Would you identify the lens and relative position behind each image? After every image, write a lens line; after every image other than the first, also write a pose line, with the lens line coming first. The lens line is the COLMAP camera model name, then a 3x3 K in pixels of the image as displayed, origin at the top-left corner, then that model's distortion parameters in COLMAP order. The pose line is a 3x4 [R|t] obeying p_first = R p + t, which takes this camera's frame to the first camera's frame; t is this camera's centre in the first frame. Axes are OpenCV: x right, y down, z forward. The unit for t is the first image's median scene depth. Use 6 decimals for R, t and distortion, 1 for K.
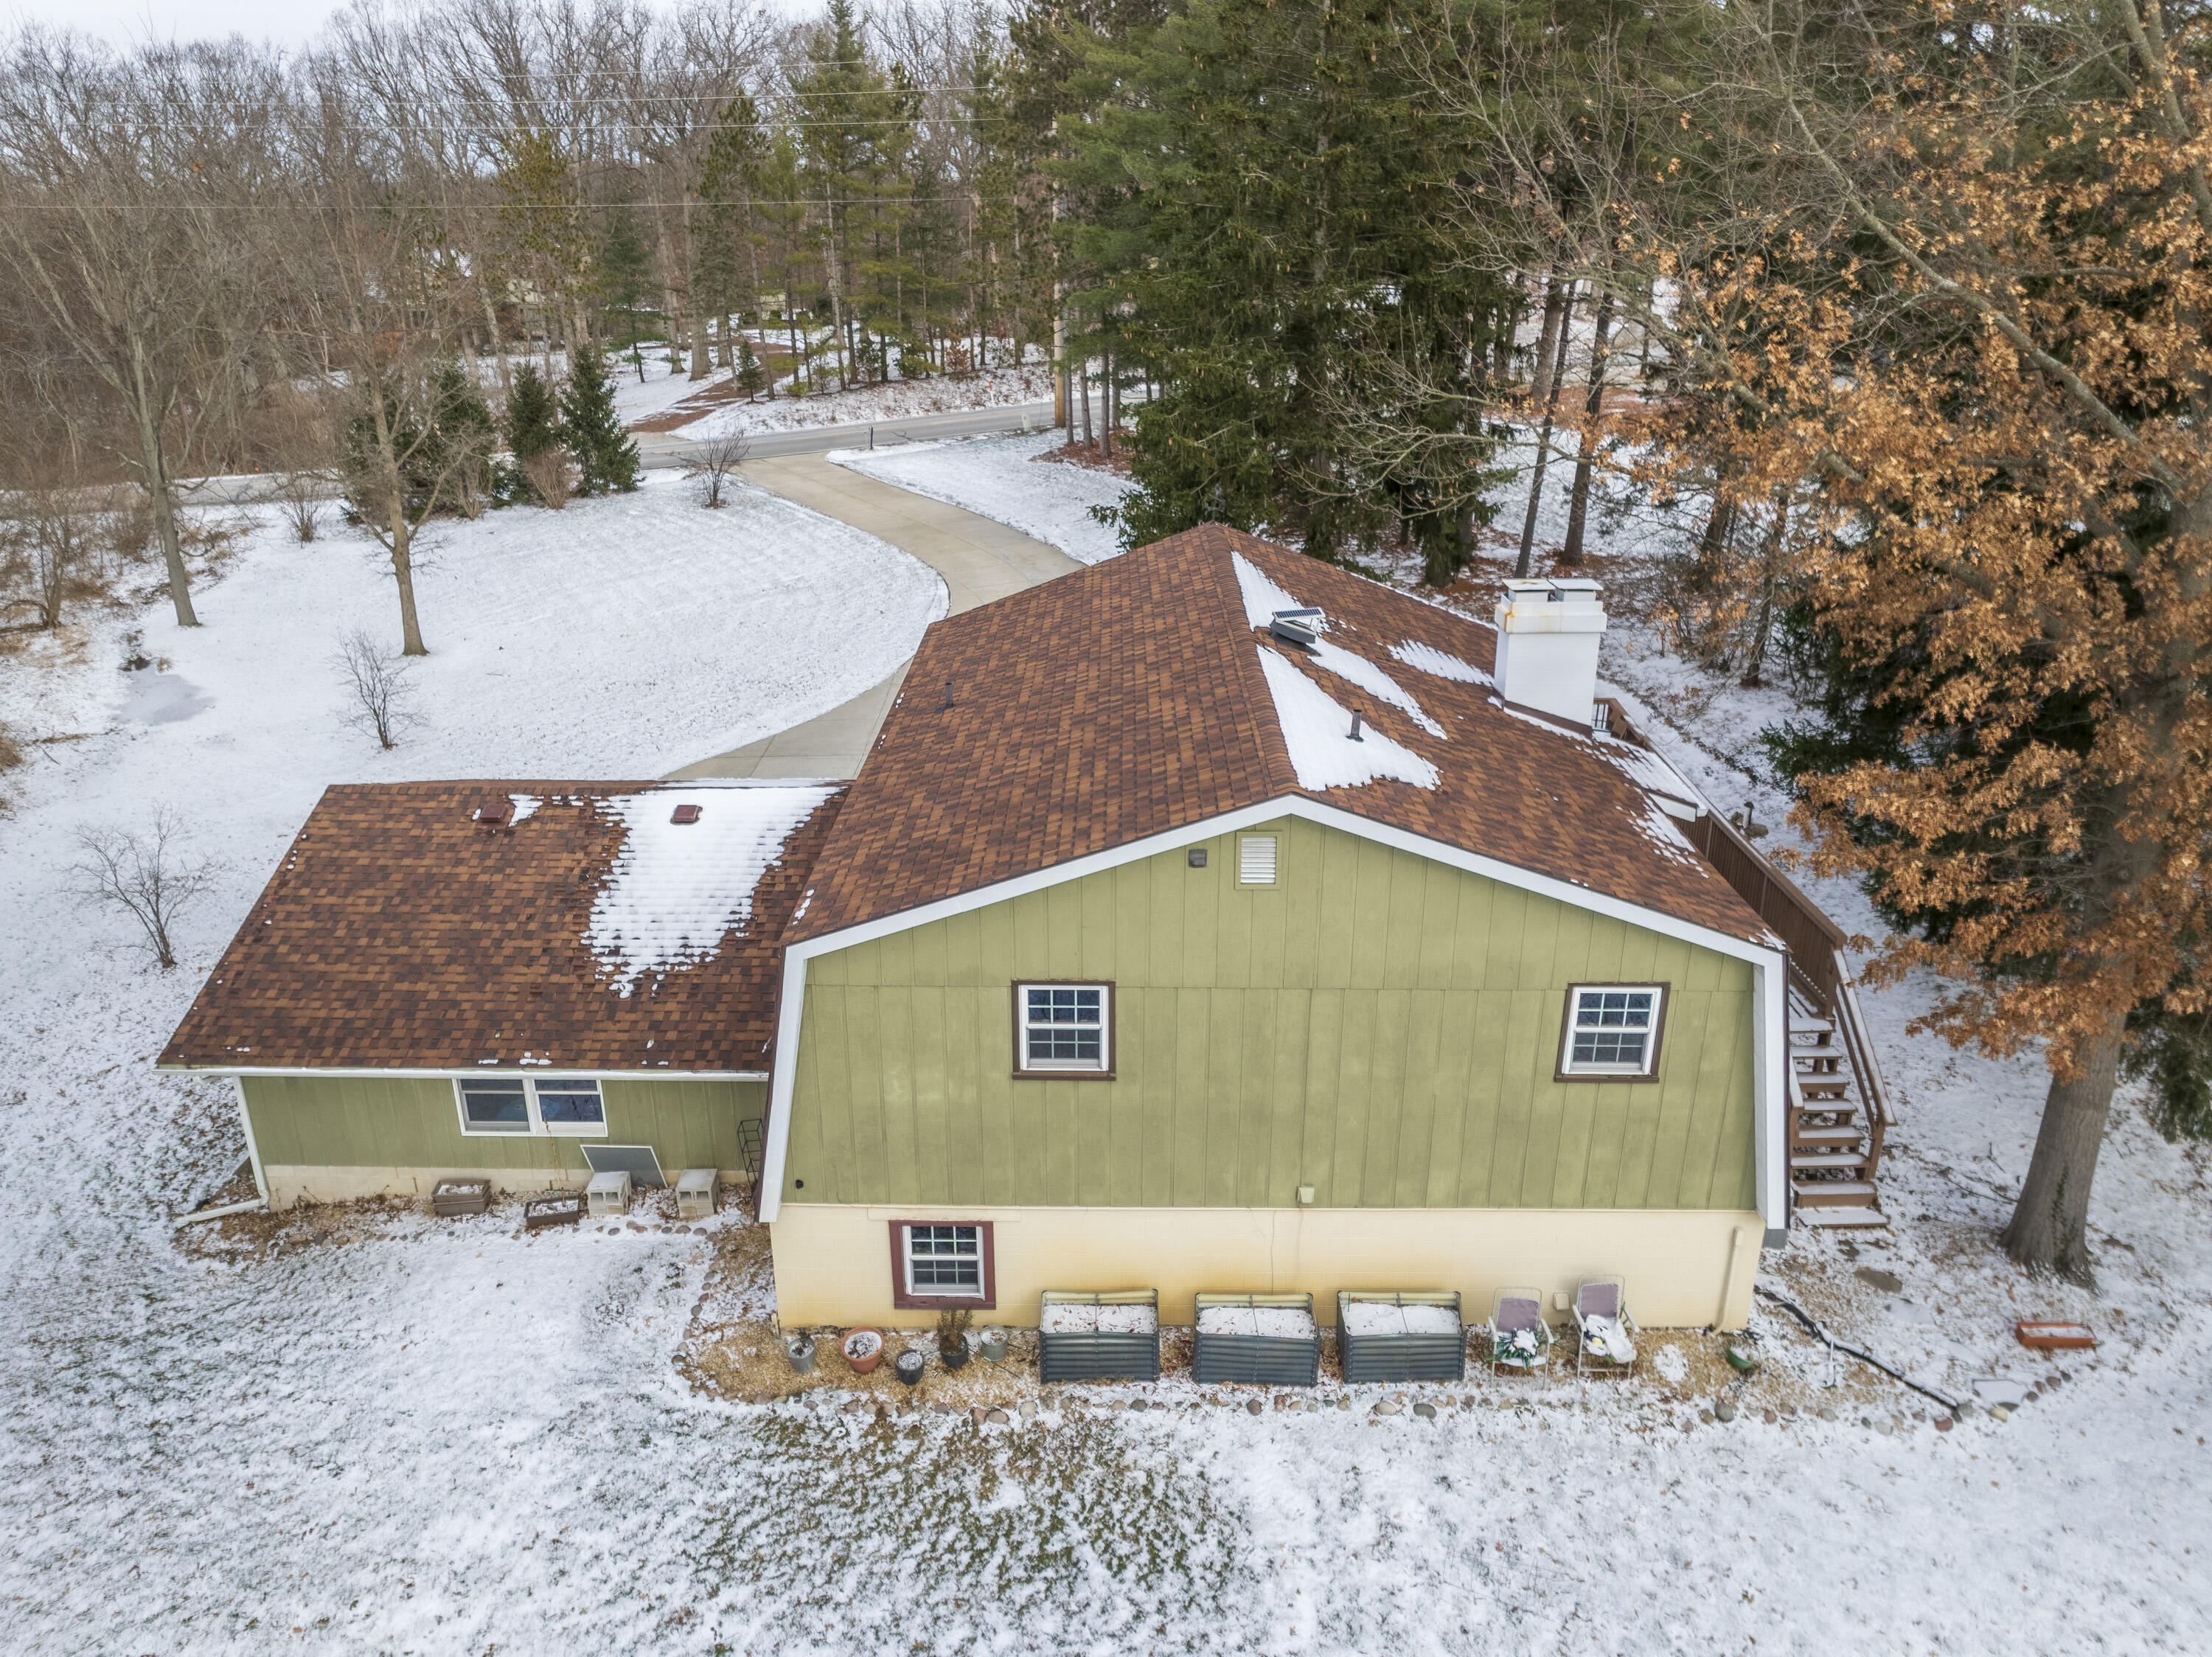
lens RADIAL K [[1568.5, 0, 1094.7], [0, 1568.5, 829.8], [0, 0, 1]] dist [-0.029938, 0.013637]
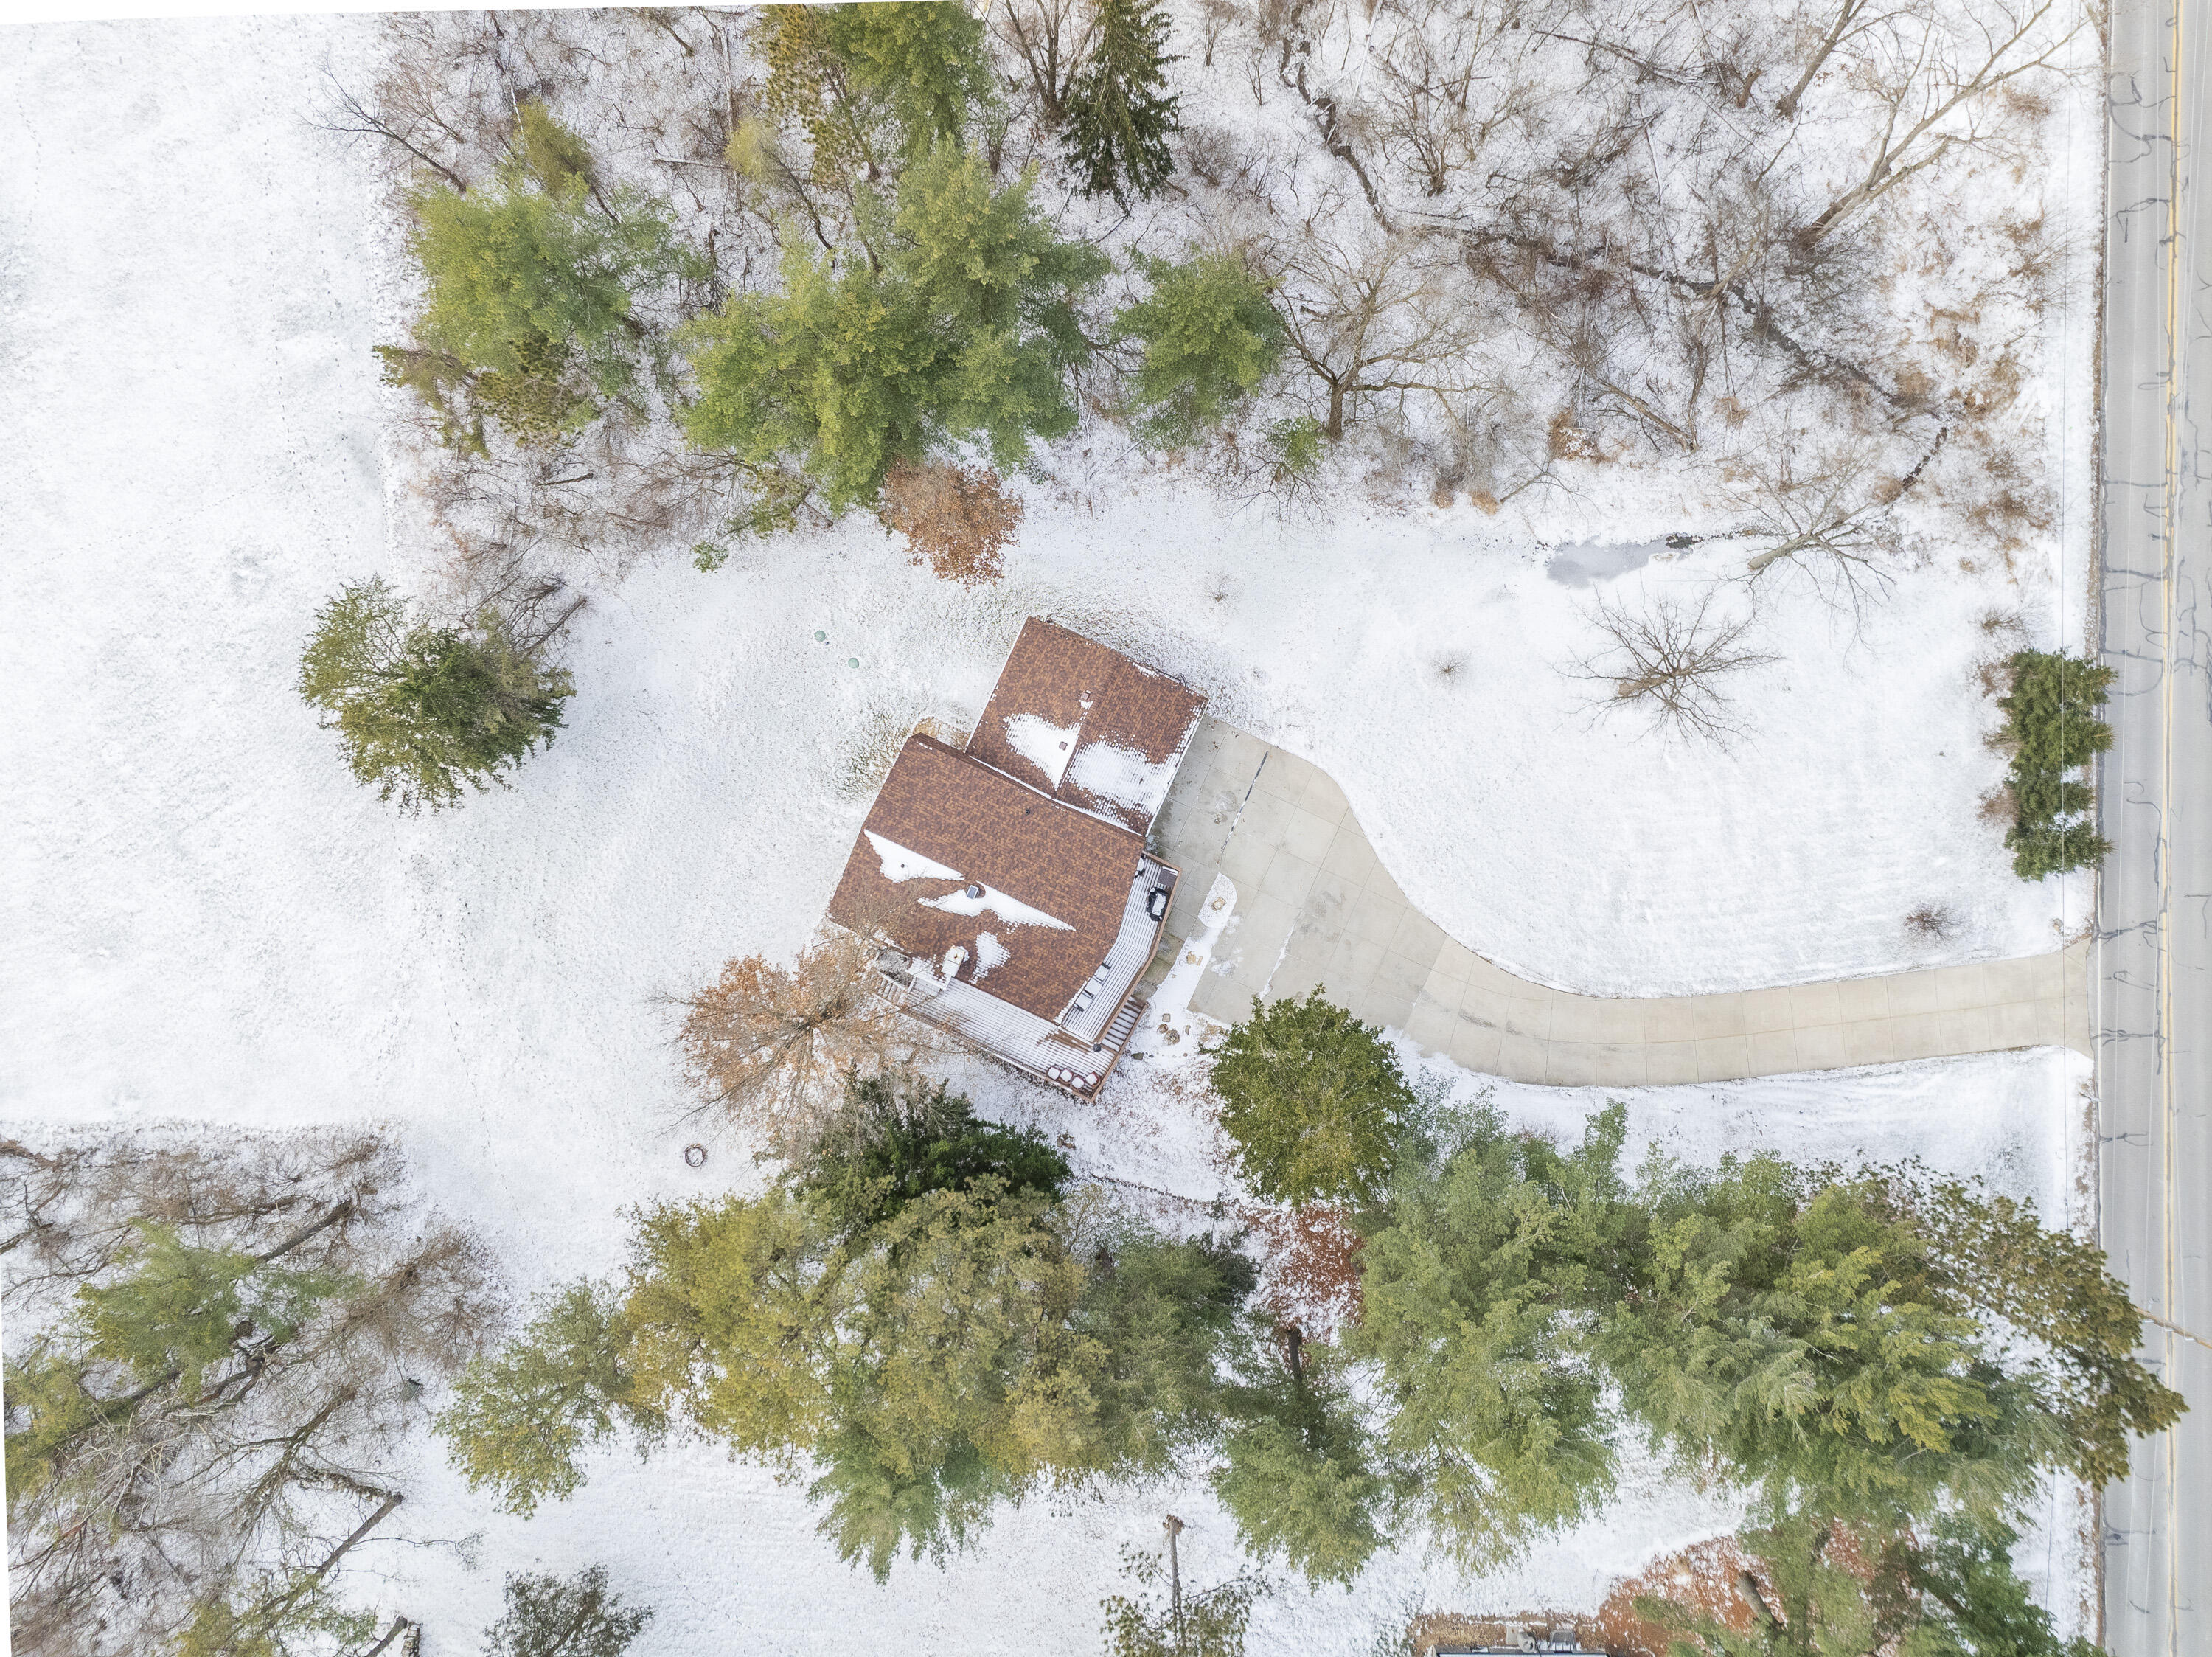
lens RADIAL K [[1568.5, 0, 1107.5], [0, 1568.5, 838.2], [0, 0, 1]] dist [-0.029938, 0.013637]
pose [[-0.404272, 0.914625, -0.004977, -0.123874], [-0.339888, -0.145177, 0.929193, -4.532548], [0.849141, 0.377339, 0.369561, -0.195550]]
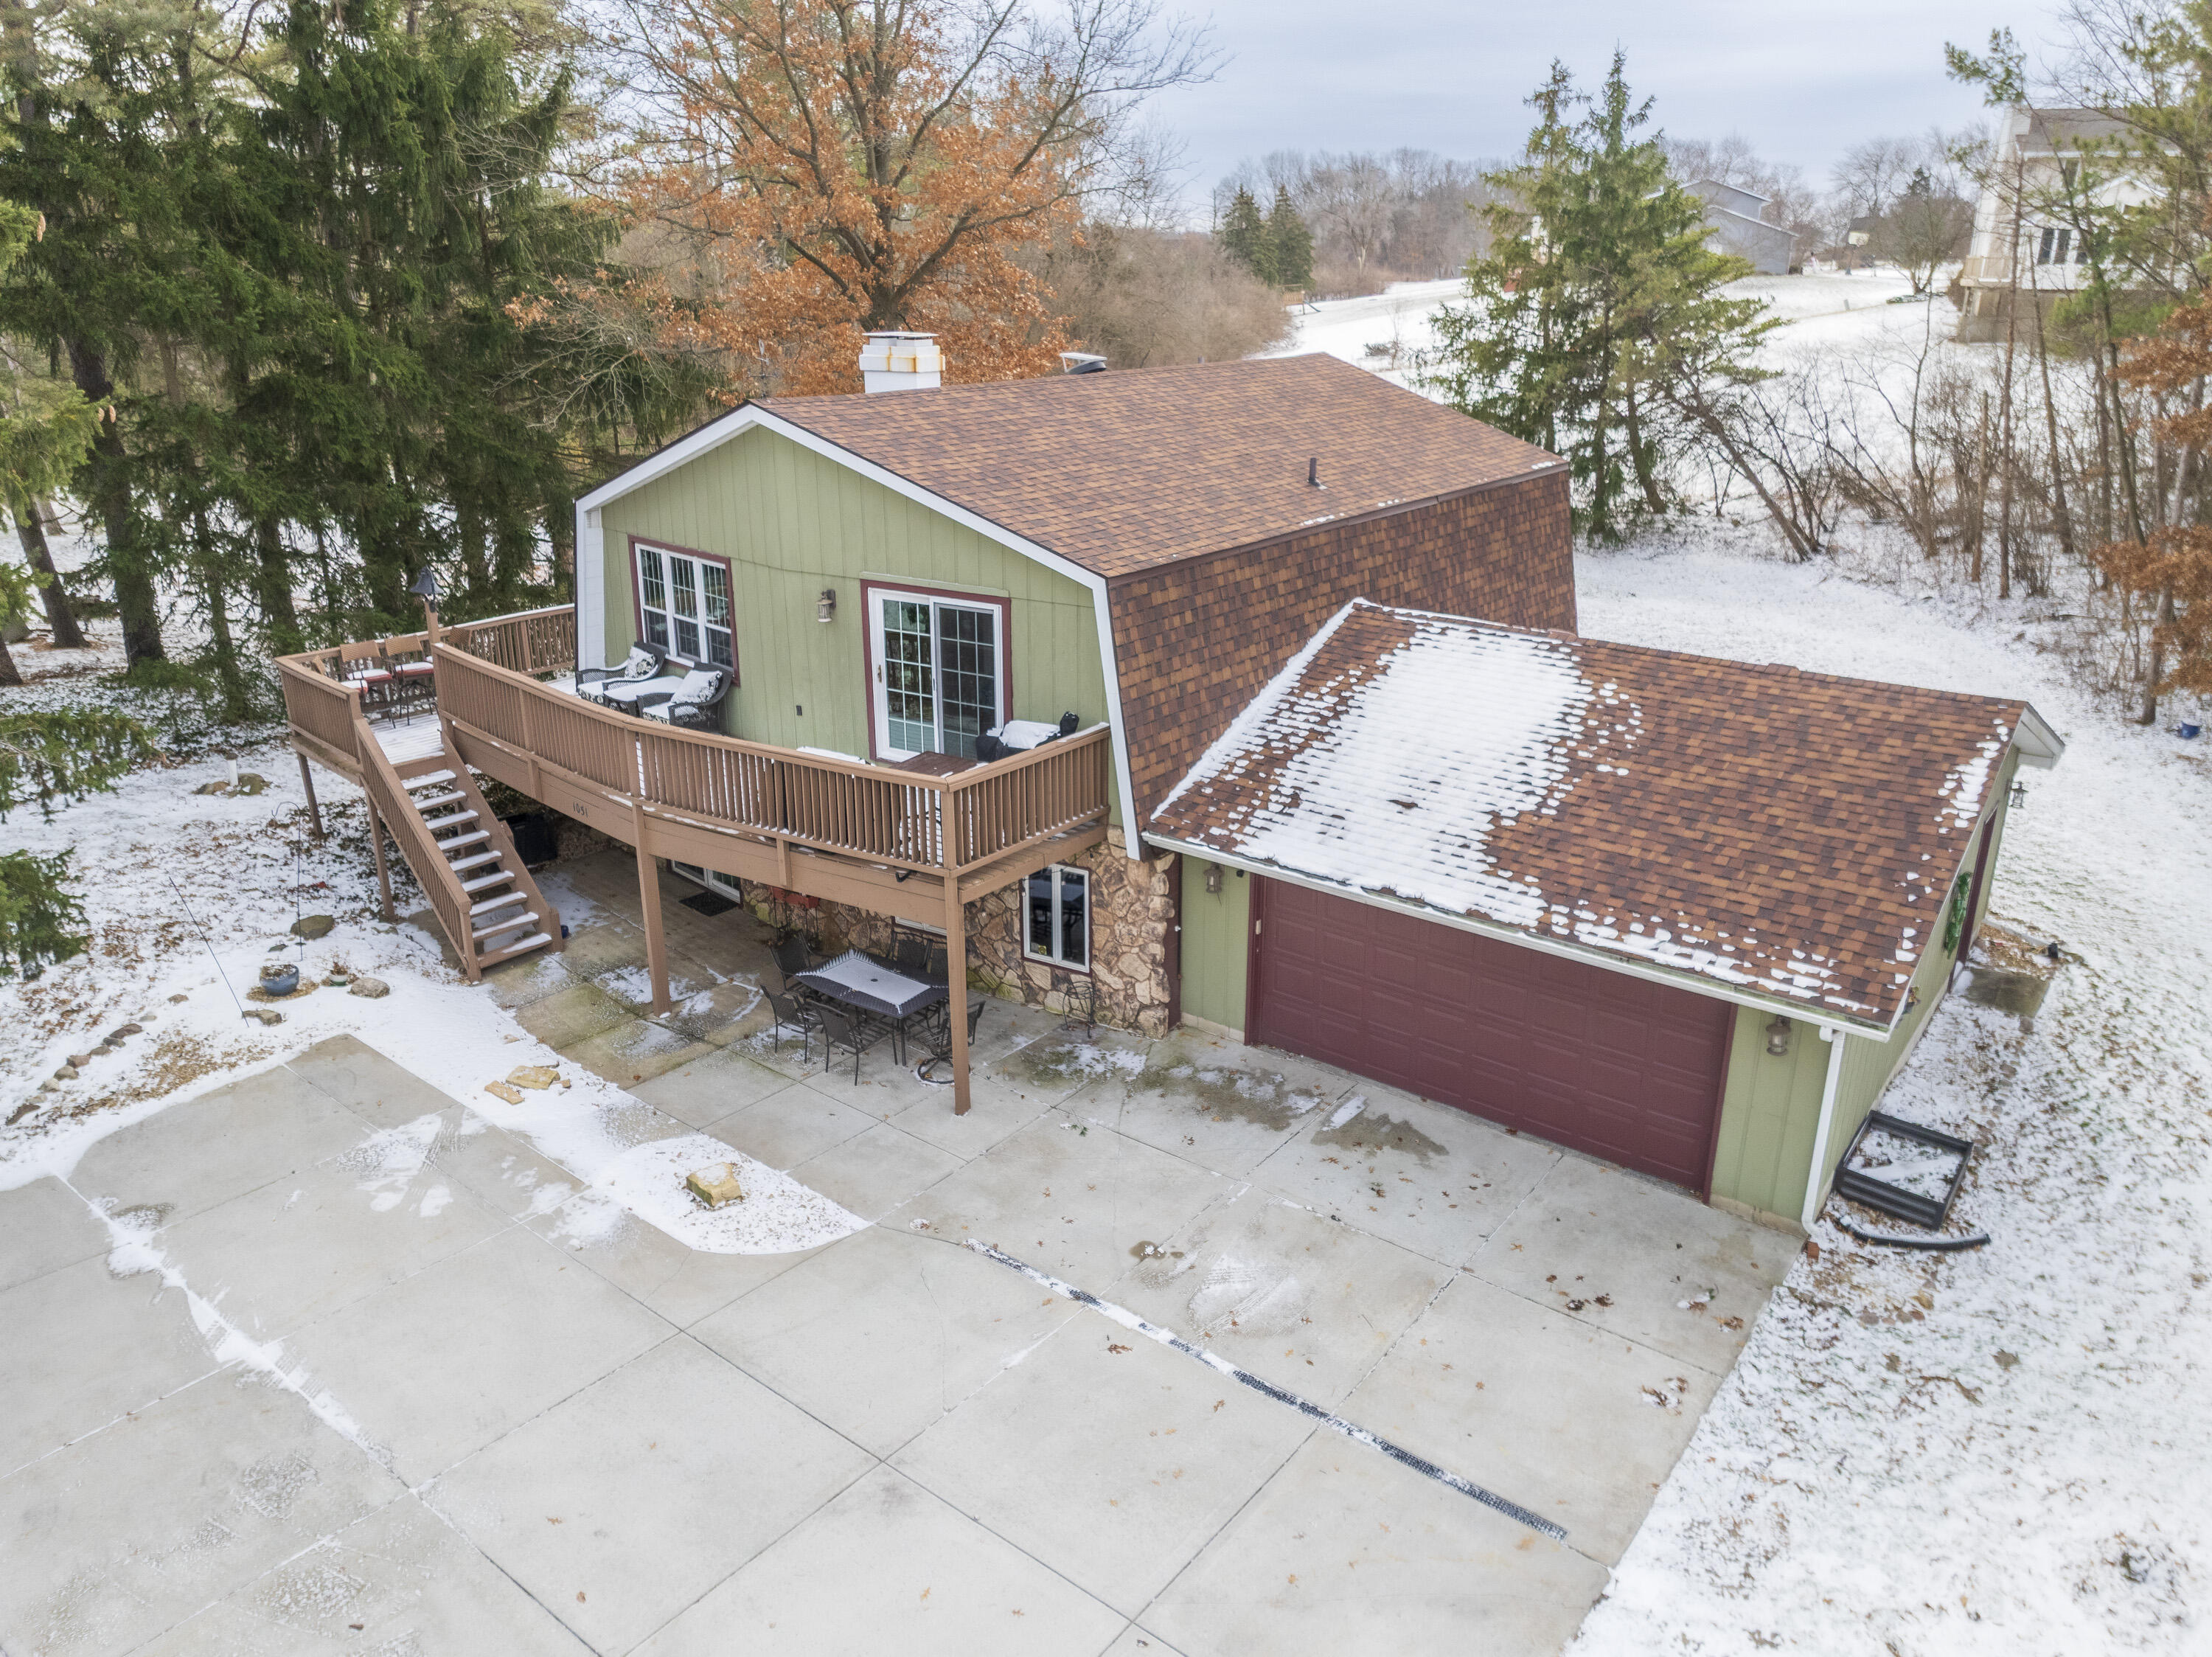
lens RADIAL K [[1568.5, 0, 1106.6], [0, 1568.5, 826.5], [0, 0, 1]] dist [-0.029938, 0.013637]
pose [[-0.801449, -0.192580, 0.566208, -0.768867], [0.226631, 0.778336, 0.585518, -0.754884], [-0.553460, 0.597584, -0.580152, 2.282909]]
